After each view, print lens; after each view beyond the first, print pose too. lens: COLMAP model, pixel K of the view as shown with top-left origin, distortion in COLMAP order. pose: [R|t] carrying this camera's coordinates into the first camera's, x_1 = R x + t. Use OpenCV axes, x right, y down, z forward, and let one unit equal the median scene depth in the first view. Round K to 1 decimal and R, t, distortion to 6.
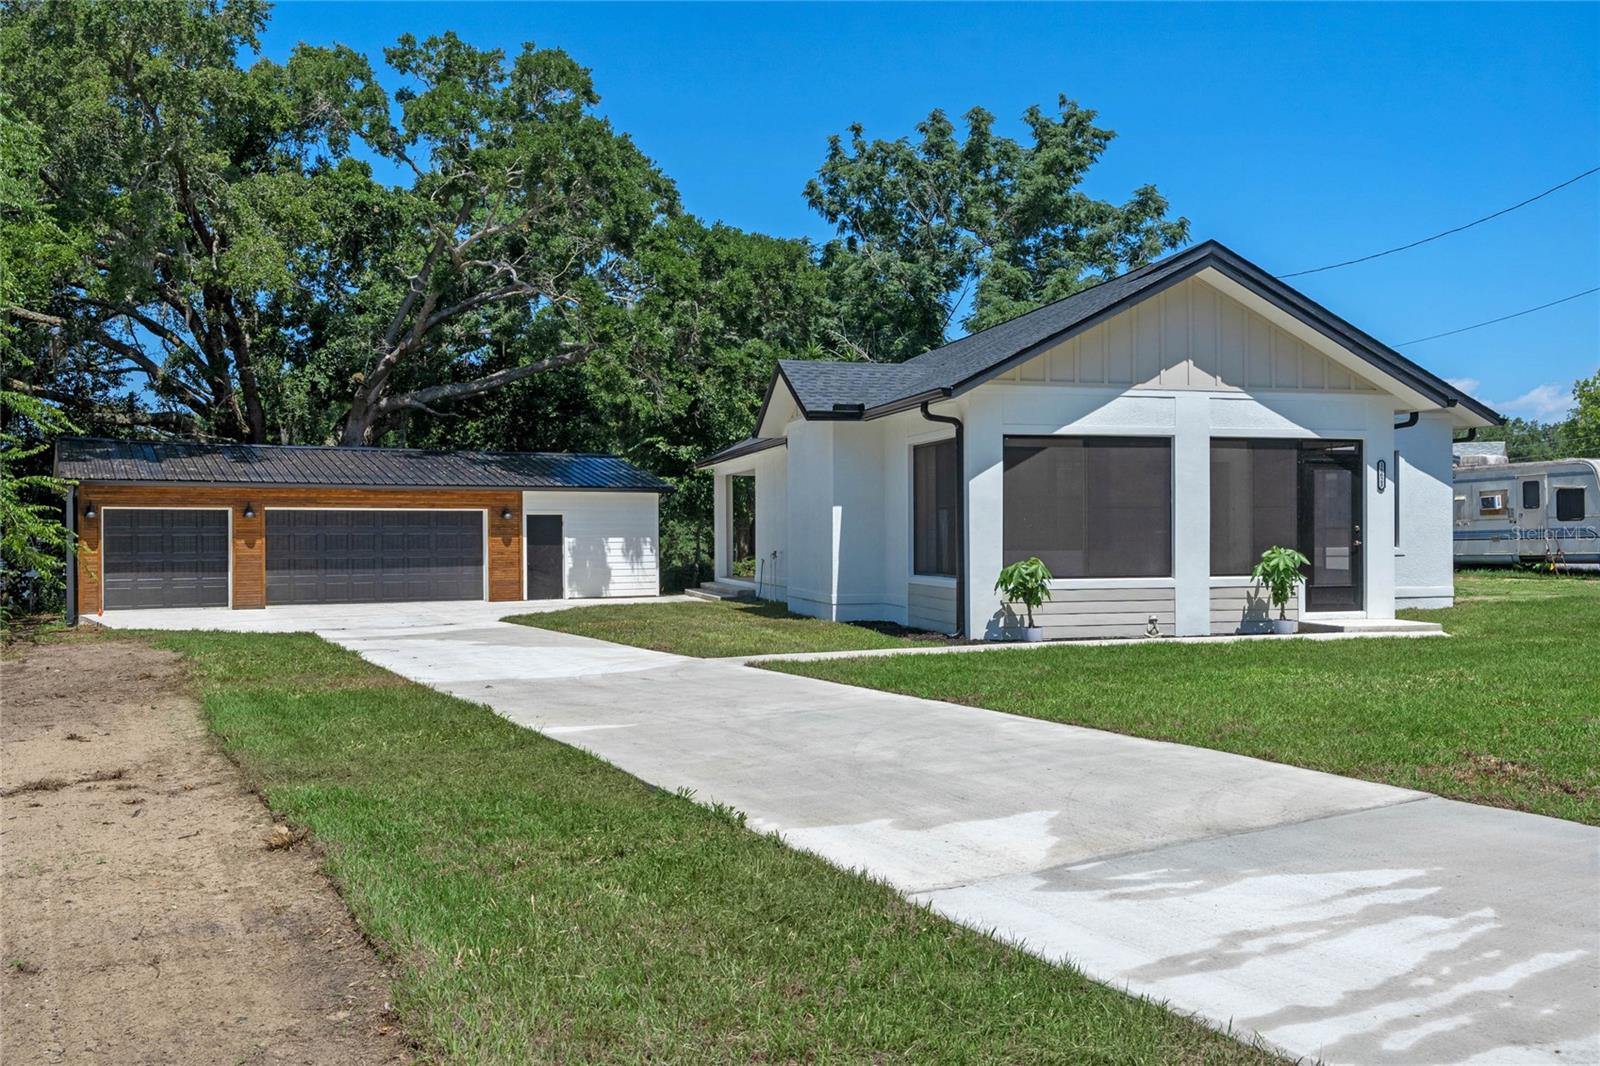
lens RADIAL K [[1337.1, 0, 800.0], [0, 1337.1, 533.0], [0, 0, 1]] dist [-0.006680, 0.002274]
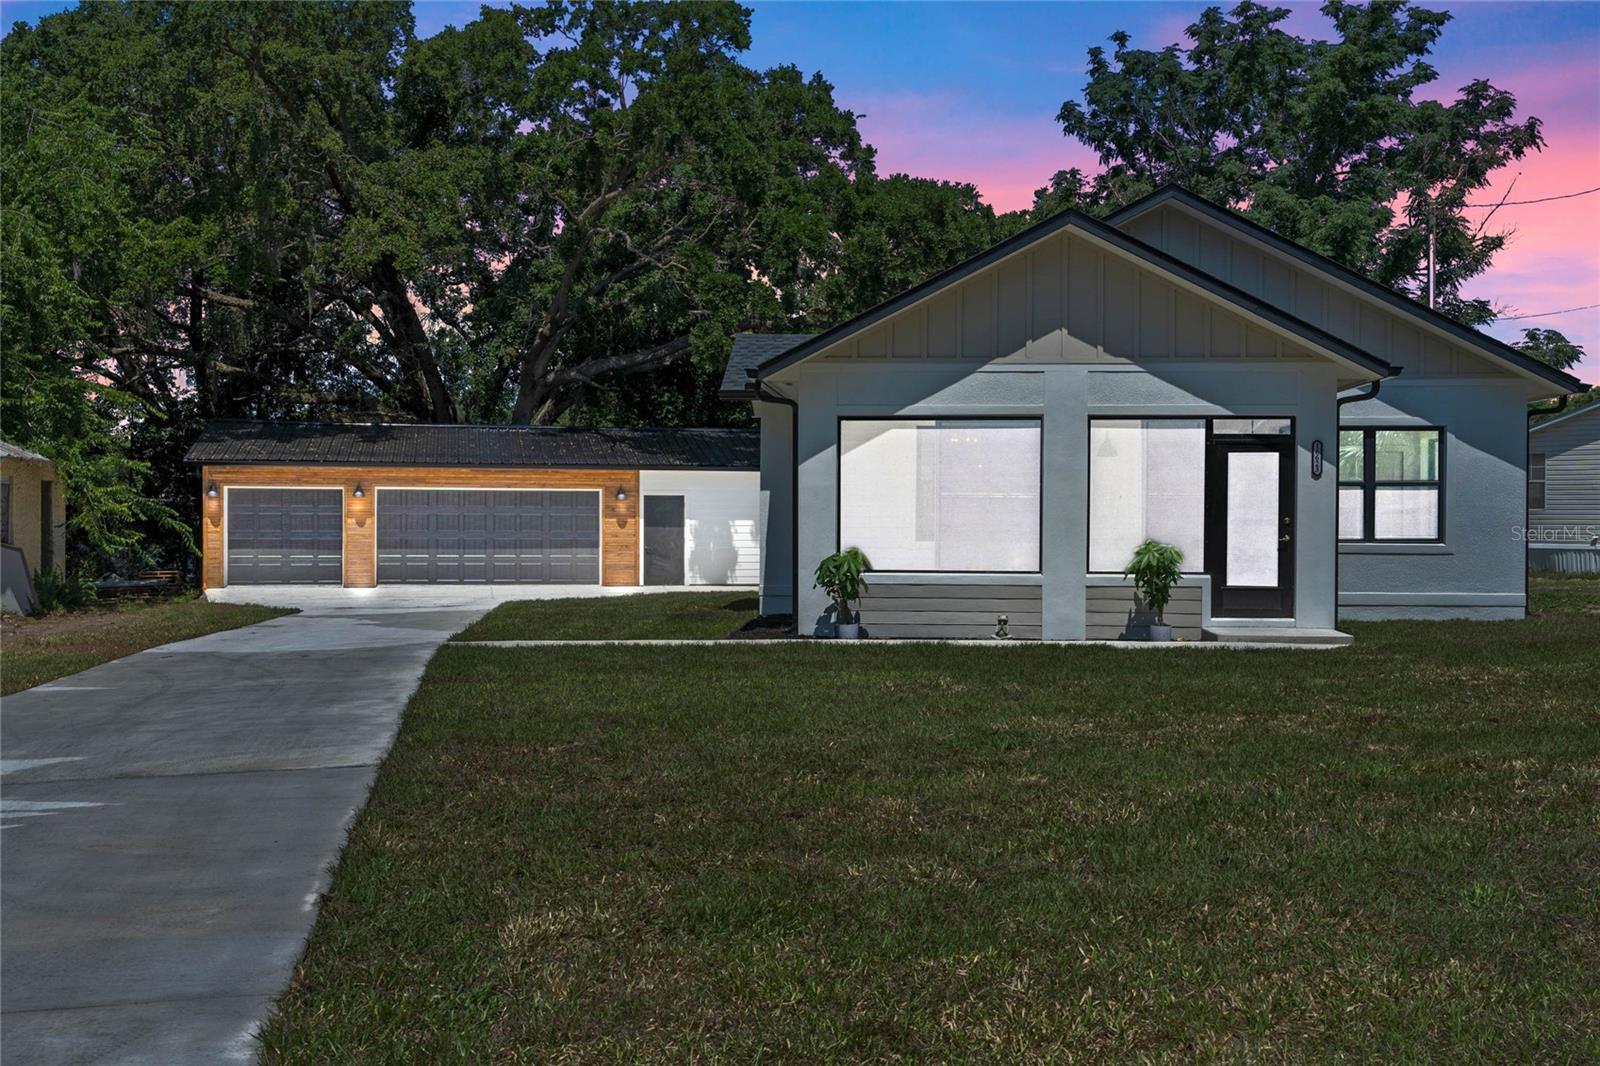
lens RADIAL K [[1597.5, 0, 800.0], [0, 1597.5, 533.0], [0, 0, 1]] dist [0.005385, -0.026978]
pose [[0.946423, 0.013035, -0.322666, 0.275288], [-0.008624, 0.999849, 0.015096, -0.005075], [0.322814, -0.011504, 0.946392, -0.035529]]
